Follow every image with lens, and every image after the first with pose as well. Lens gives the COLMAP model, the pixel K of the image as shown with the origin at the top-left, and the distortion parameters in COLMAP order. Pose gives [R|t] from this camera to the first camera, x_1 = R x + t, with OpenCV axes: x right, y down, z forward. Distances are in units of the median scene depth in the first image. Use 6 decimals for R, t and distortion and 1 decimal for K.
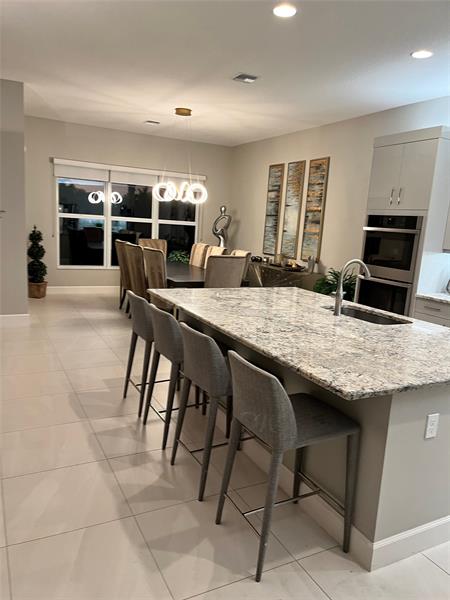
lens RADIAL K [[455.3, 0, 223.5], [0, 455.3, 300.2], [0, 0, 1]] dist [0.066405, -0.085663]
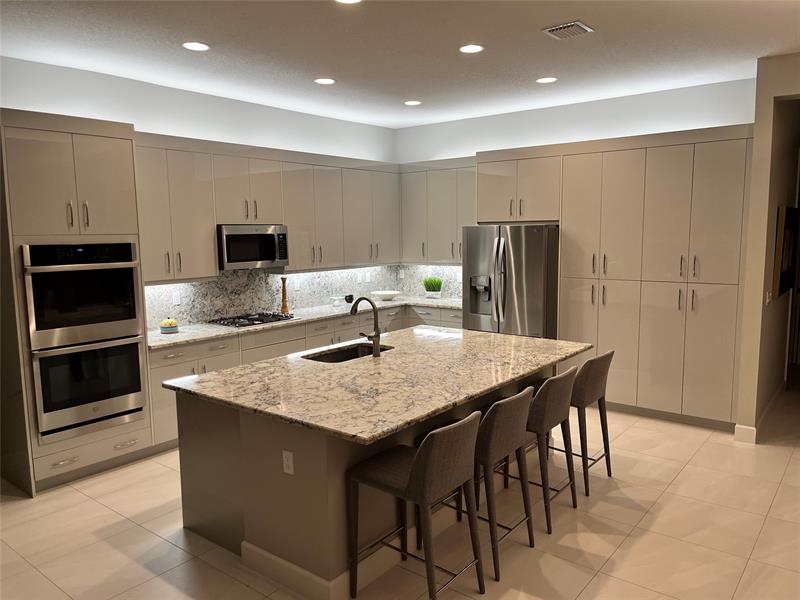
lens RADIAL K [[607.1, 0, 398.9], [0, 607.1, 300.5], [0, 0, 1]] dist [0.066405, -0.085663]
pose [[-0.413307, -0.161963, 0.896072, -0.504893], [0.144577, 0.959900, 0.240184, -0.214897], [-0.899041, 0.228821, -0.373317, 0.809113]]
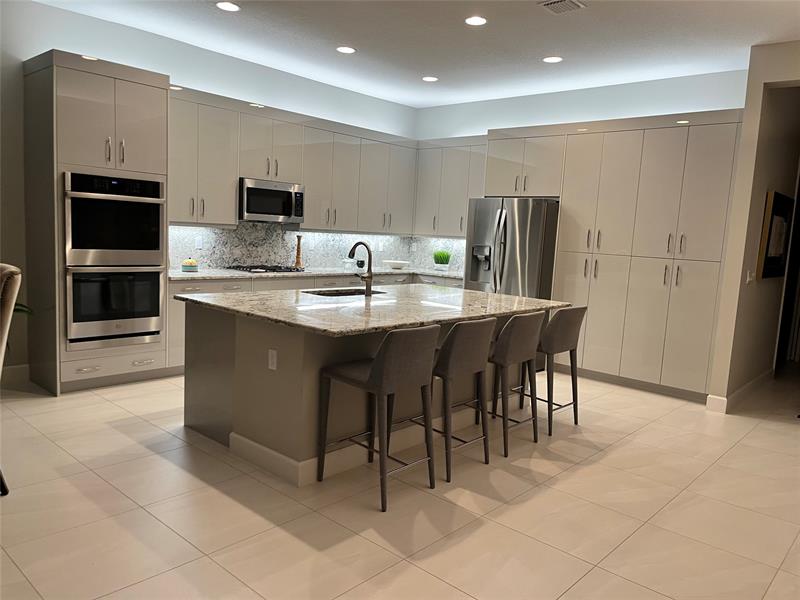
lens RADIAL K [[607.1, 0, 395.1], [0, 607.1, 299.9], [0, 0, 1]] dist [0.066405, -0.085663]
pose [[-0.347872, -0.188520, 0.918393, -0.601732], [0.086988, 0.968859, 0.231829, -0.157757], [-0.933498, 0.160536, -0.320640, 0.801444]]
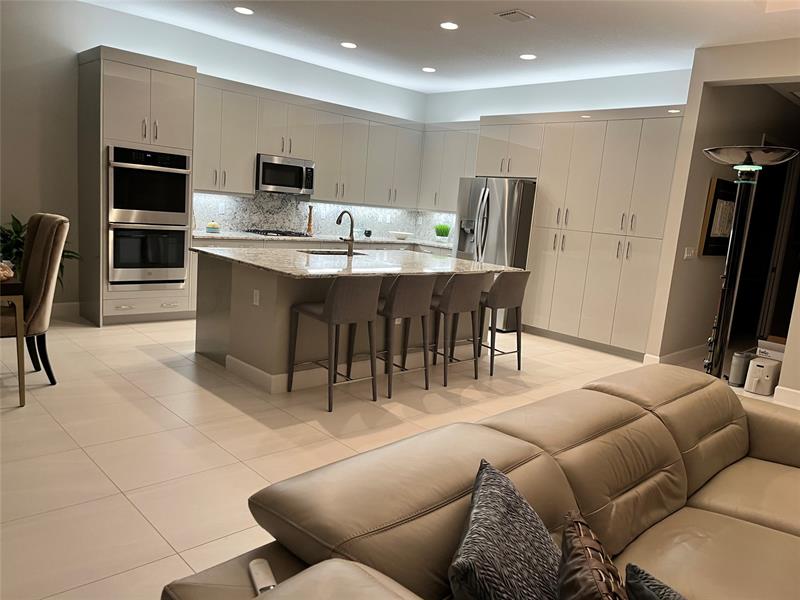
lens RADIAL K [[607.1, 0, 405.5], [0, 607.1, 300.1], [0, 0, 1]] dist [0.066405, -0.085663]
pose [[-0.281242, -0.235119, 0.930388, -0.794776], [0.063607, 0.962822, 0.262543, -0.161028], [-0.957526, 0.133018, -0.255831, 0.749388]]
